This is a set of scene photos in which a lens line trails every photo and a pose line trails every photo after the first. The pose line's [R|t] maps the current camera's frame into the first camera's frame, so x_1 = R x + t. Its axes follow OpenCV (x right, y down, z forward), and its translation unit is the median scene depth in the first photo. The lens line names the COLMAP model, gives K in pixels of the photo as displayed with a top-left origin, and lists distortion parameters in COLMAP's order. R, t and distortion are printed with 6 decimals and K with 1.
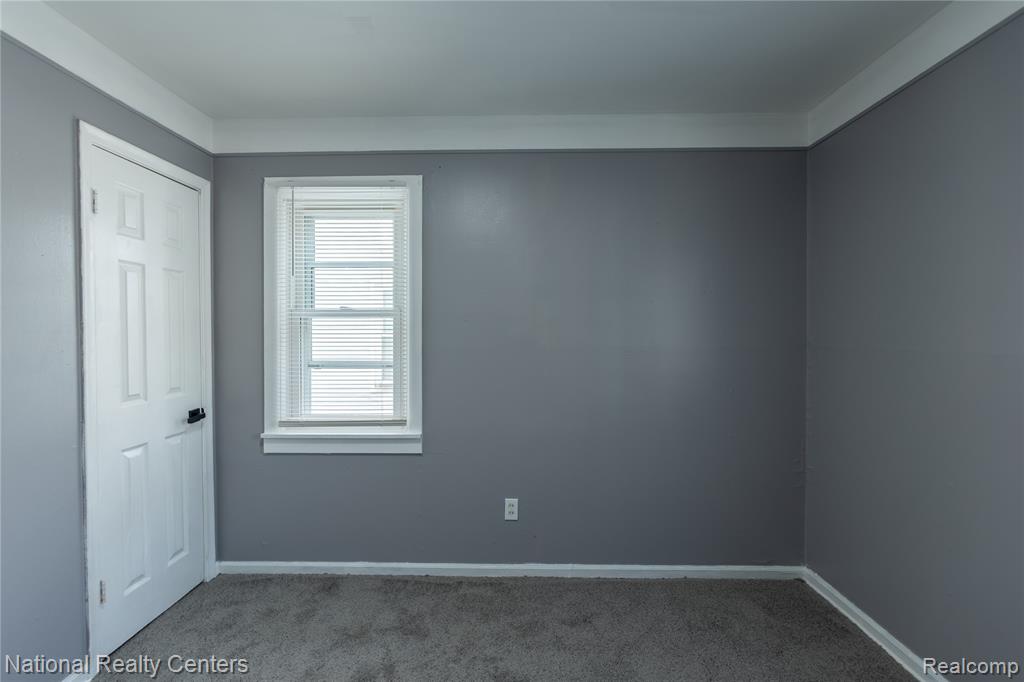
lens RADIAL K [[479.2, 0, 512.0], [0, 479.2, 341.0], [0, 0, 1]] dist [0.003272, 0.001394]
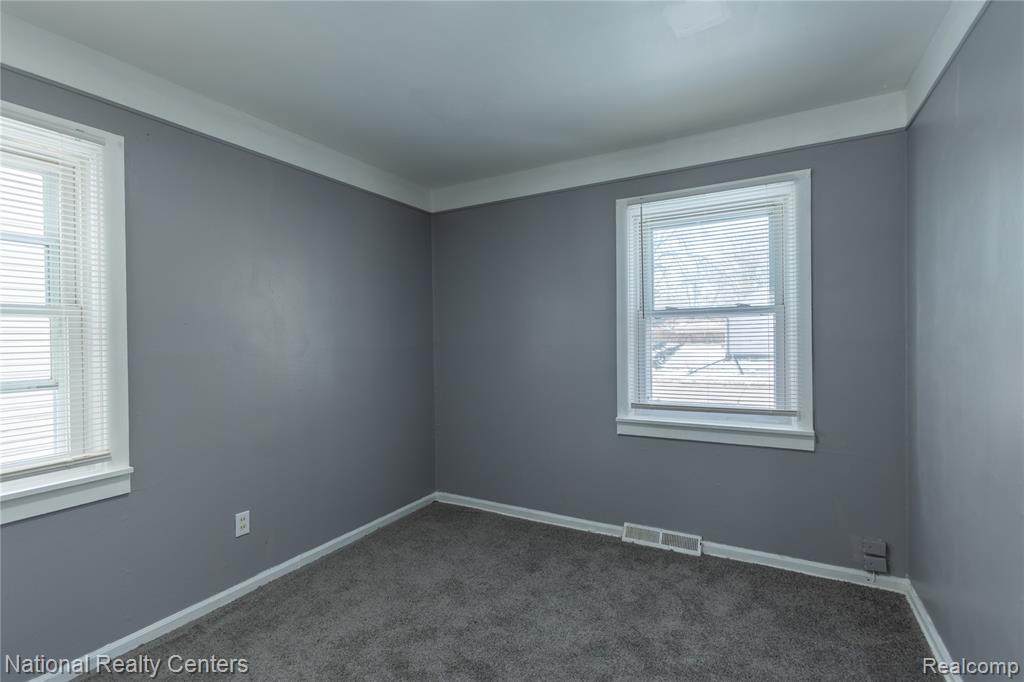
lens RADIAL K [[479.2, 0, 512.0], [0, 479.2, 341.0], [0, 0, 1]] dist [0.003272, 0.001394]
pose [[0.467554, -0.012811, 0.883872, -0.593276], [0.025241, 0.999681, 0.001137, 0.002877], [-0.883604, 0.021778, 0.467728, 0.079610]]
